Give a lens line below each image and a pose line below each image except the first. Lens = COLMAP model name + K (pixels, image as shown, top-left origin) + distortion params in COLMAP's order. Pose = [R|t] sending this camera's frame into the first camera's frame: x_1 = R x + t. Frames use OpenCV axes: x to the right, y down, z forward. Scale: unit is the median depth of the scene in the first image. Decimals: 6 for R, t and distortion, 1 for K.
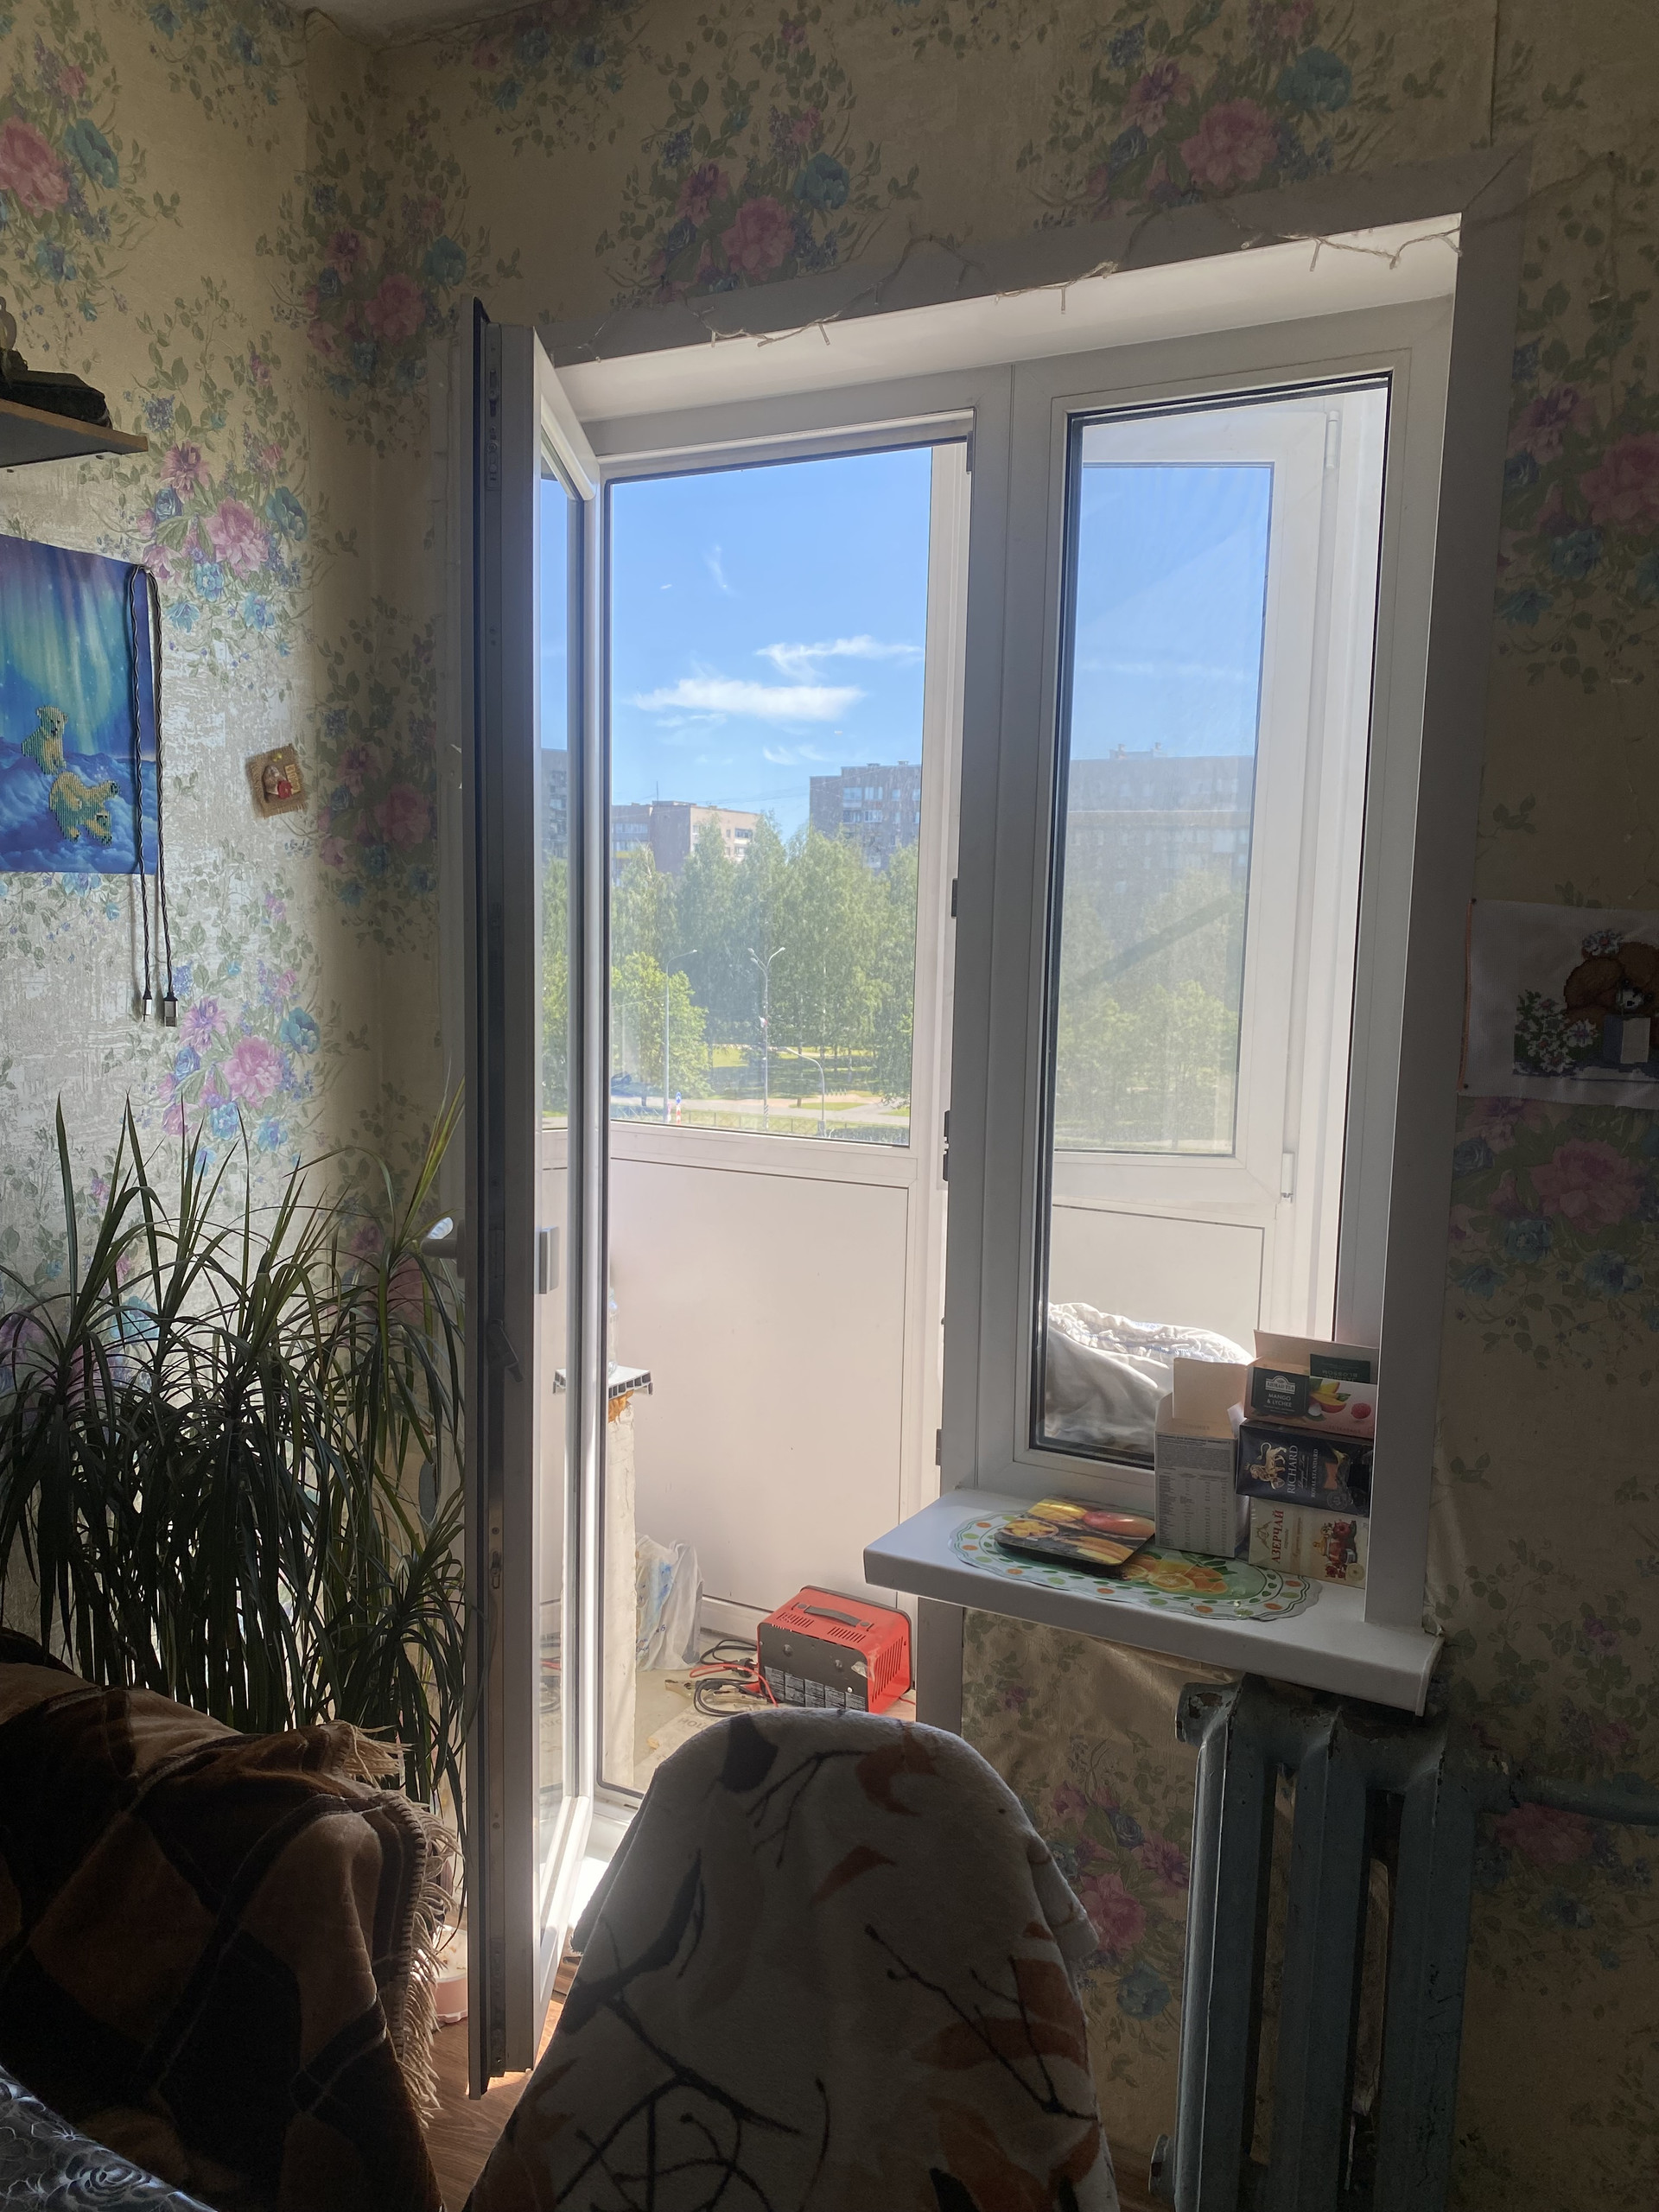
lens RADIAL K [[1702.1, 0, 836.4], [0, 1702.1, 1110.2], [0, 0, 1]] dist [0.005093, 0.003829]
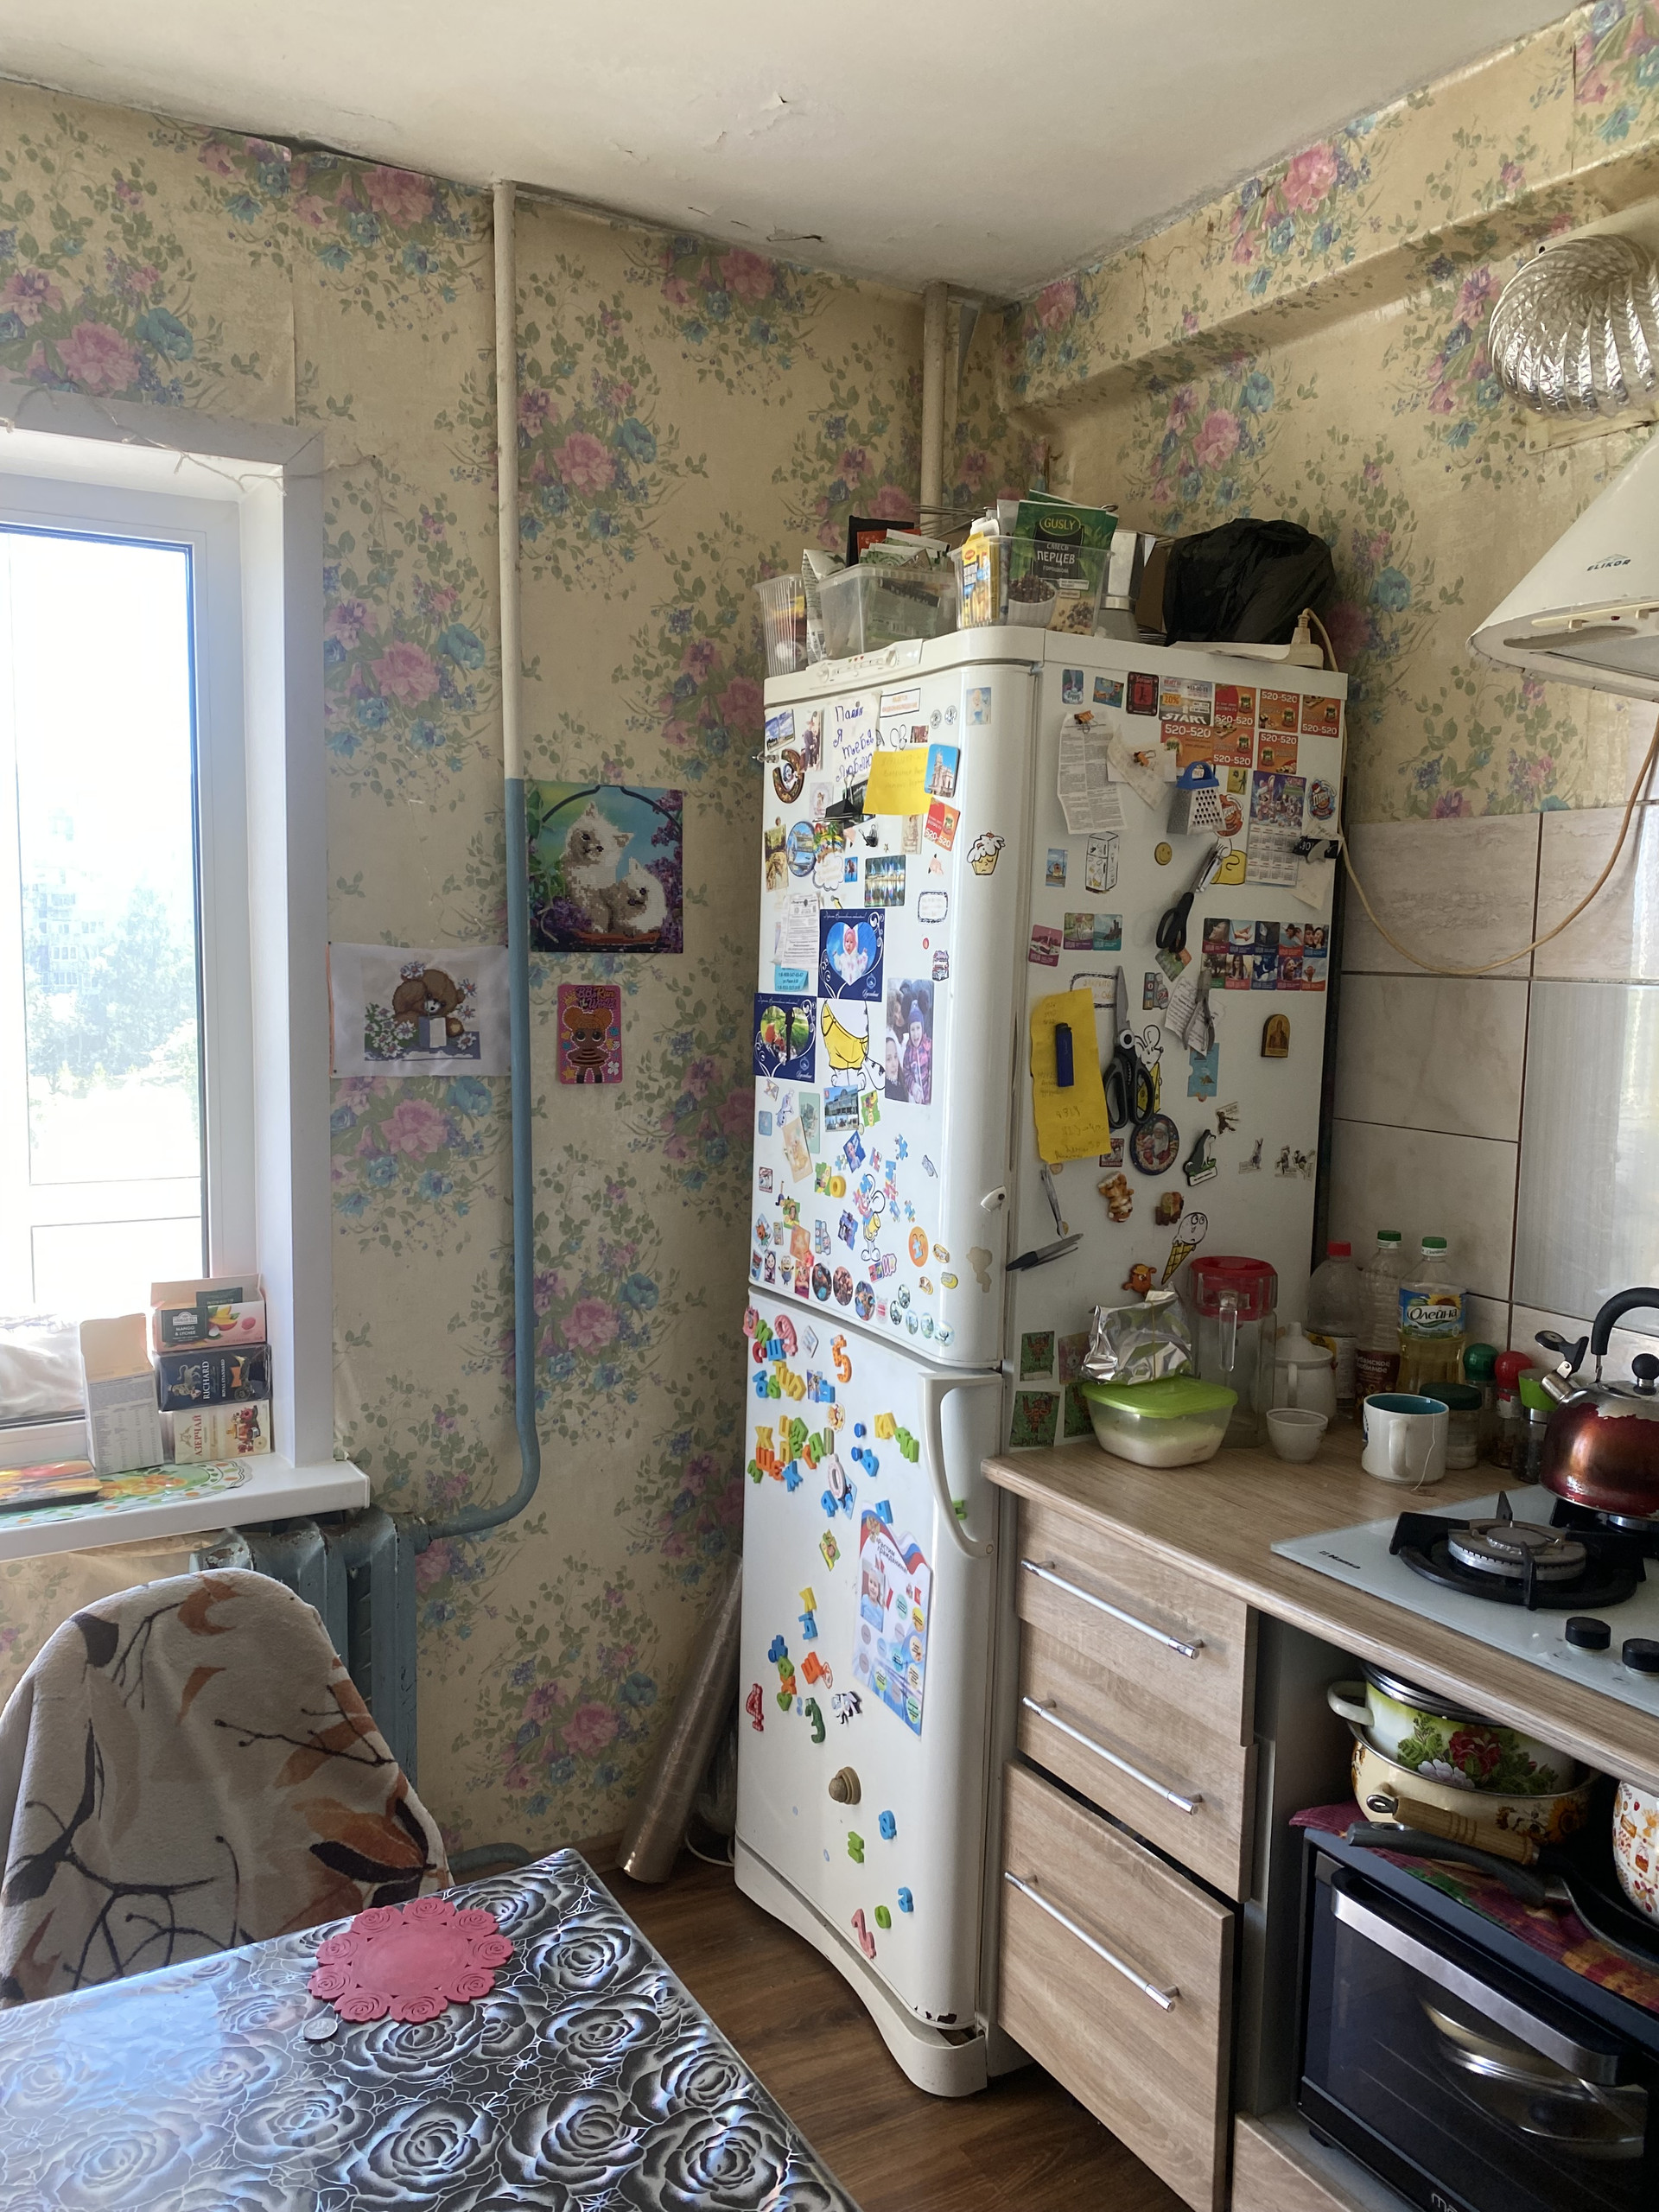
lens RADIAL K [[1702.1, 0, 833.0], [0, 1702.1, 1110.4], [0, 0, 1]] dist [0.005093, 0.003829]
pose [[0.522142, -0.098451, 0.847157, -0.641065], [0.101147, 0.993453, 0.053111, -0.015456], [-0.846839, 0.057955, 0.528682, -0.115457]]
